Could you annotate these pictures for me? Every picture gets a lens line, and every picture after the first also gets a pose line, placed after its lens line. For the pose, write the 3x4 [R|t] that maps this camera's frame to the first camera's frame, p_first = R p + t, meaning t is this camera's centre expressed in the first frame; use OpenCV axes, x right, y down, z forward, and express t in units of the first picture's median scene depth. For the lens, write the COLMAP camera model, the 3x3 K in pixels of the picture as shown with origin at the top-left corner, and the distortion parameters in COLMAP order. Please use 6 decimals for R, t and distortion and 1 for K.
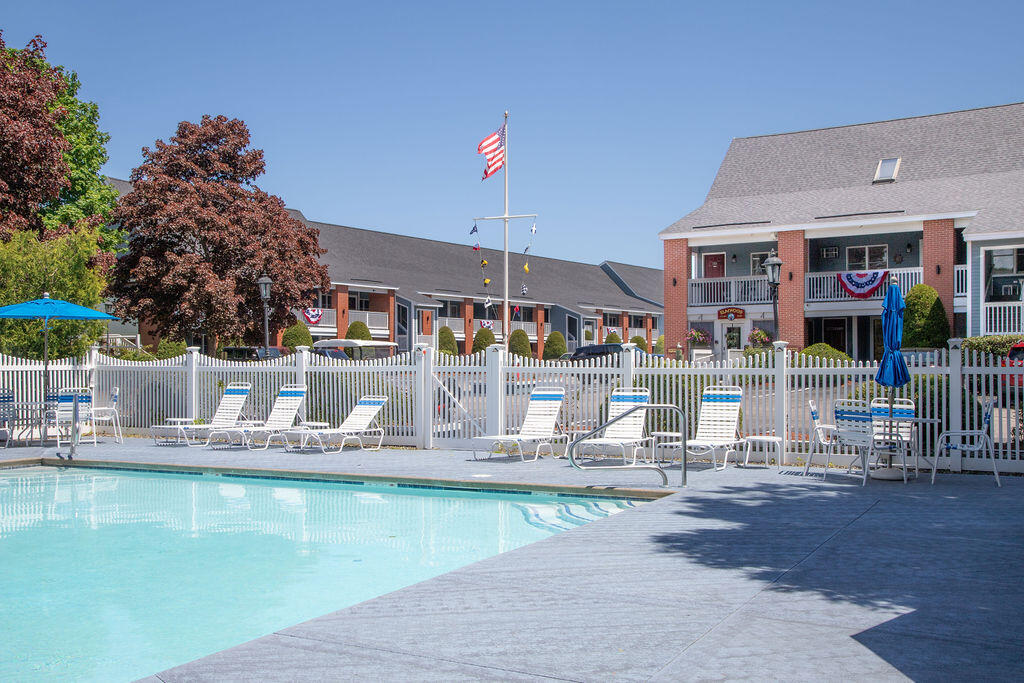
lens RADIAL K [[1085.3, 0, 509.6], [0, 1085.3, 347.6], [0, 0, 1]] dist [0.017468, 0.000000]
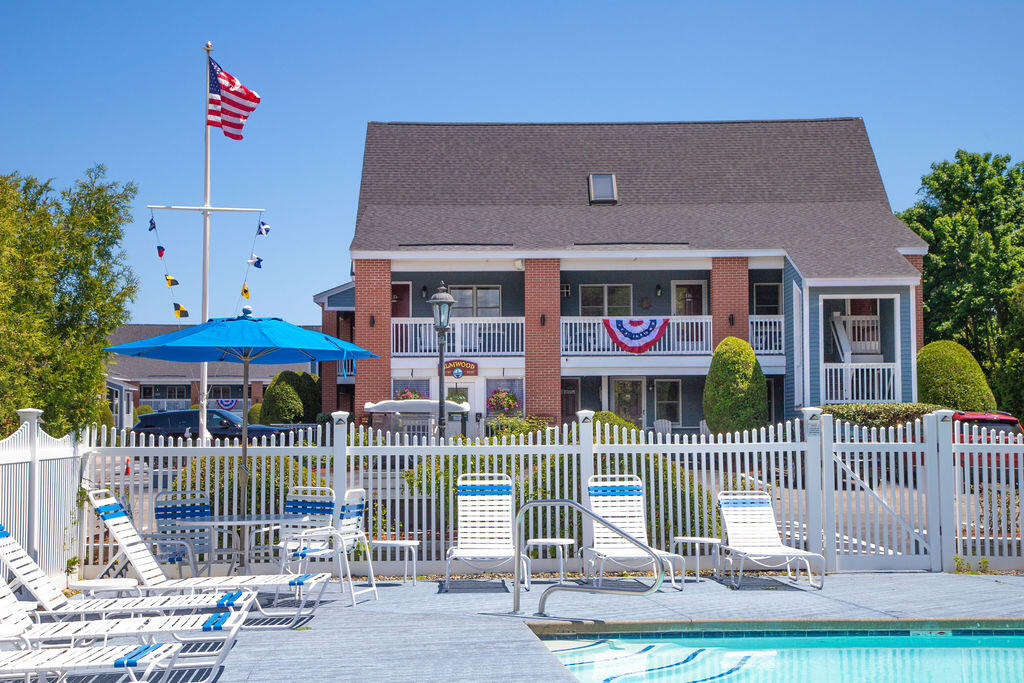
lens RADIAL K [[1500.8, 0, 514.9], [0, 1500.8, 334.5], [0, 0, 1]] dist [0.064832, 0.000000]
pose [[0.834477, 0.036428, 0.549837, -0.327014], [-0.005160, 0.998285, -0.058306, 0.003472], [-0.551018, 0.045818, 0.833235, 0.169485]]
